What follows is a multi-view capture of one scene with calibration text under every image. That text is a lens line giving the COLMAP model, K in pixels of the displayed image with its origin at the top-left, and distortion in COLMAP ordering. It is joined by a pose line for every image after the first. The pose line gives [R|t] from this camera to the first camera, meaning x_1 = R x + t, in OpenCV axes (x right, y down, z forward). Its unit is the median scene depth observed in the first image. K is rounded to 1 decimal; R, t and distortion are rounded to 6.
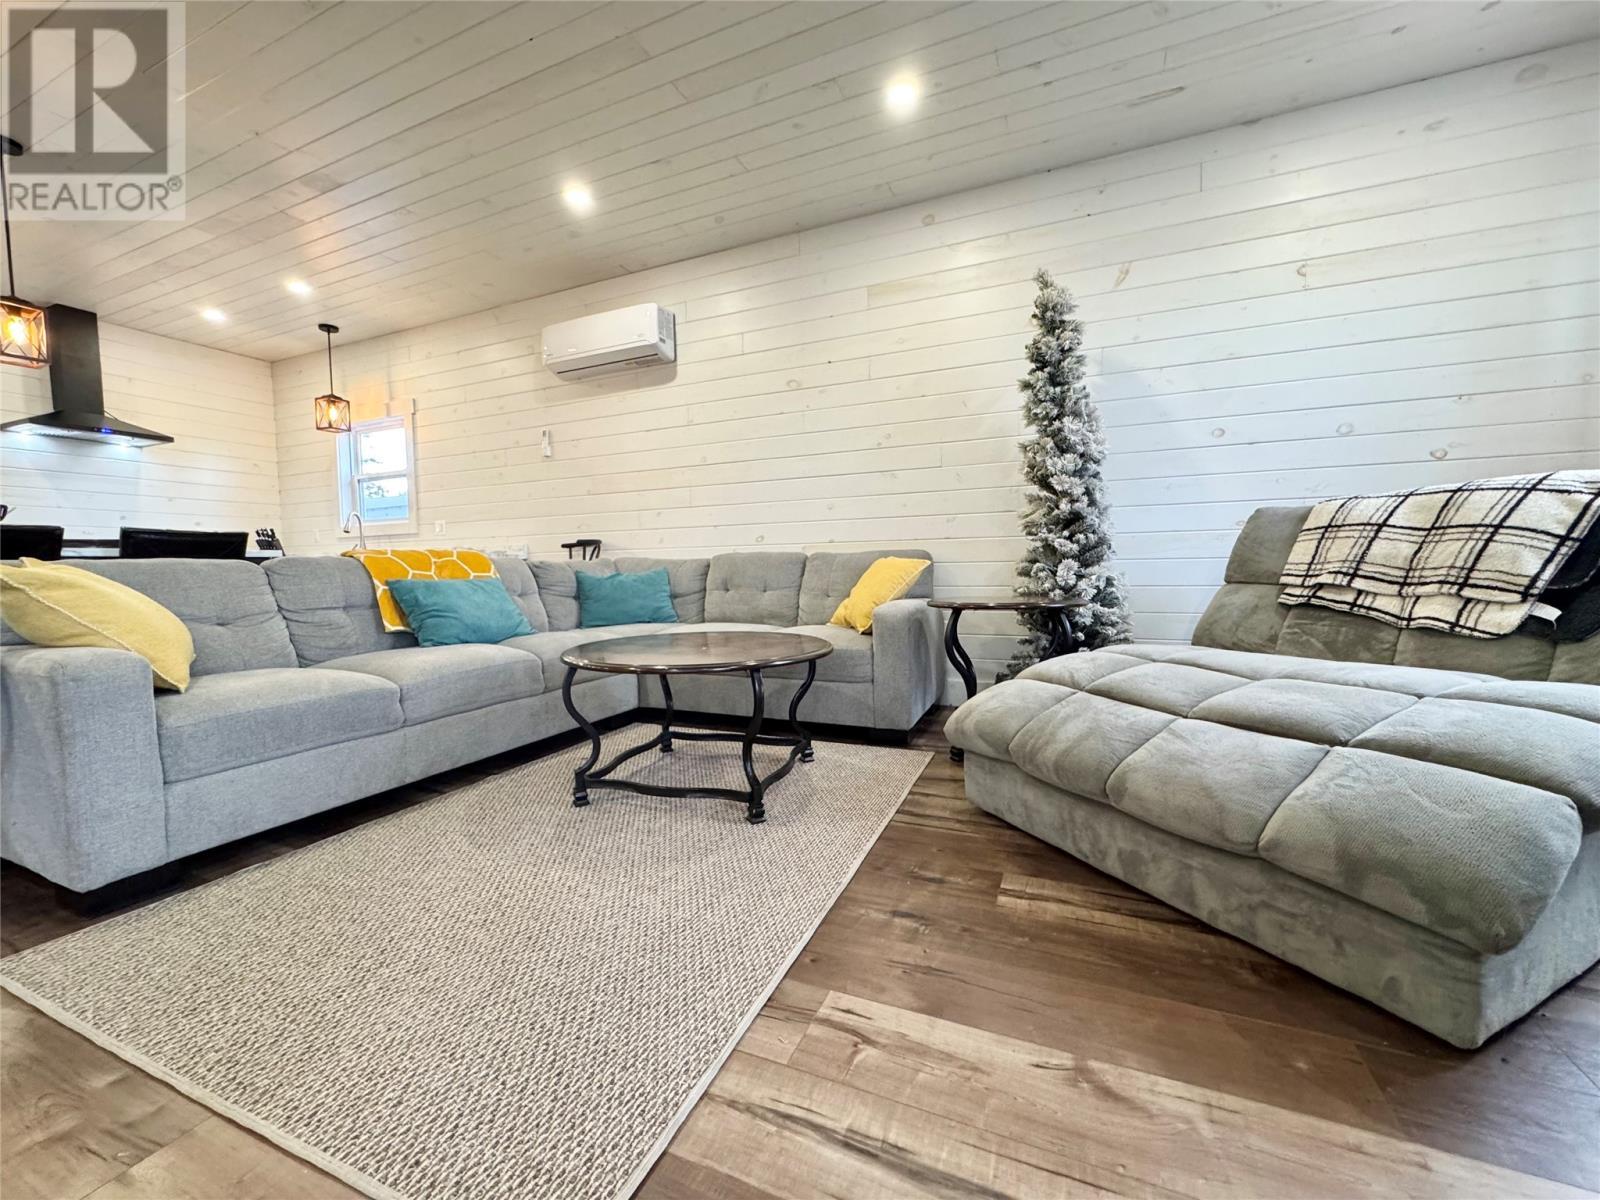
lens RADIAL K [[638.9, 0, 799.9], [0, 638.9, 599.0], [0, 0, 1]] dist [-0.004900, 0.001118]
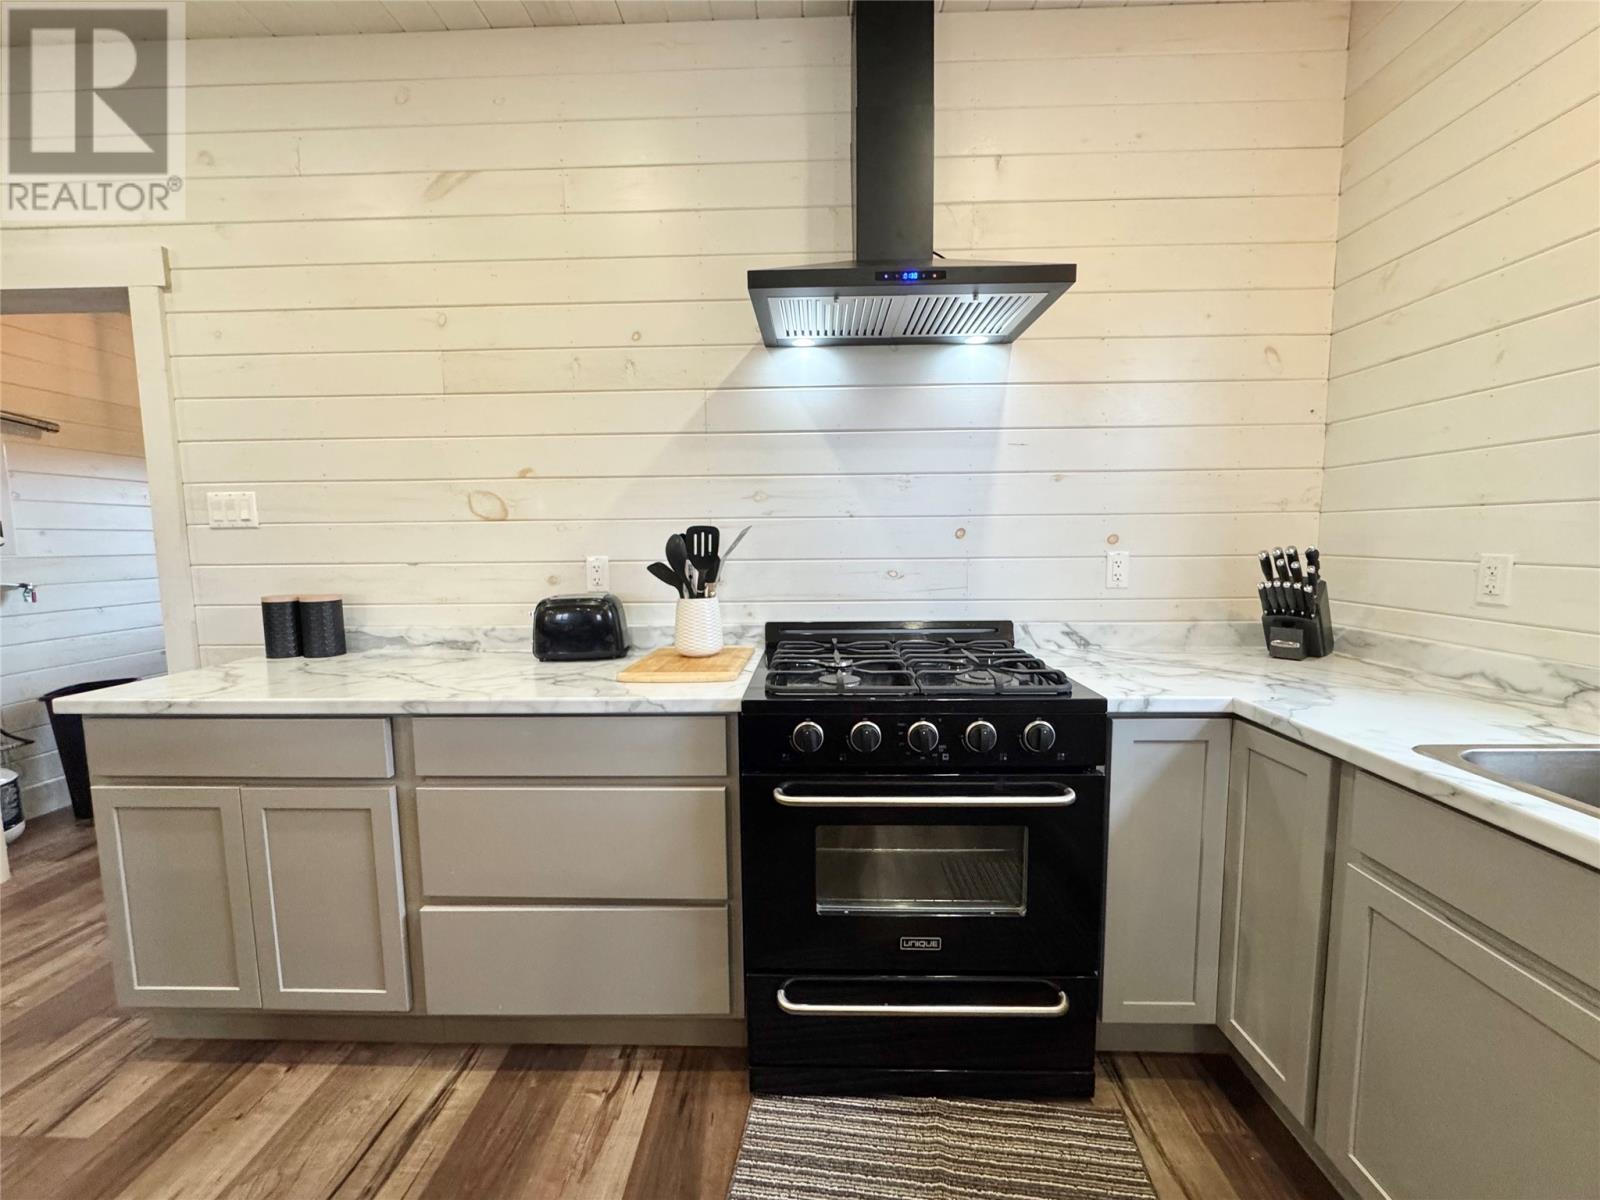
lens RADIAL K [[638.9, 0, 802.6], [0, 638.9, 600.5], [0, 0, 1]] dist [-0.004900, 0.001118]
pose [[0.369309, 0.105934, -0.923249, -1.193517], [-0.044357, 0.994359, 0.096350, -0.195977], [0.928247, 0.005369, 0.371925, 1.245368]]
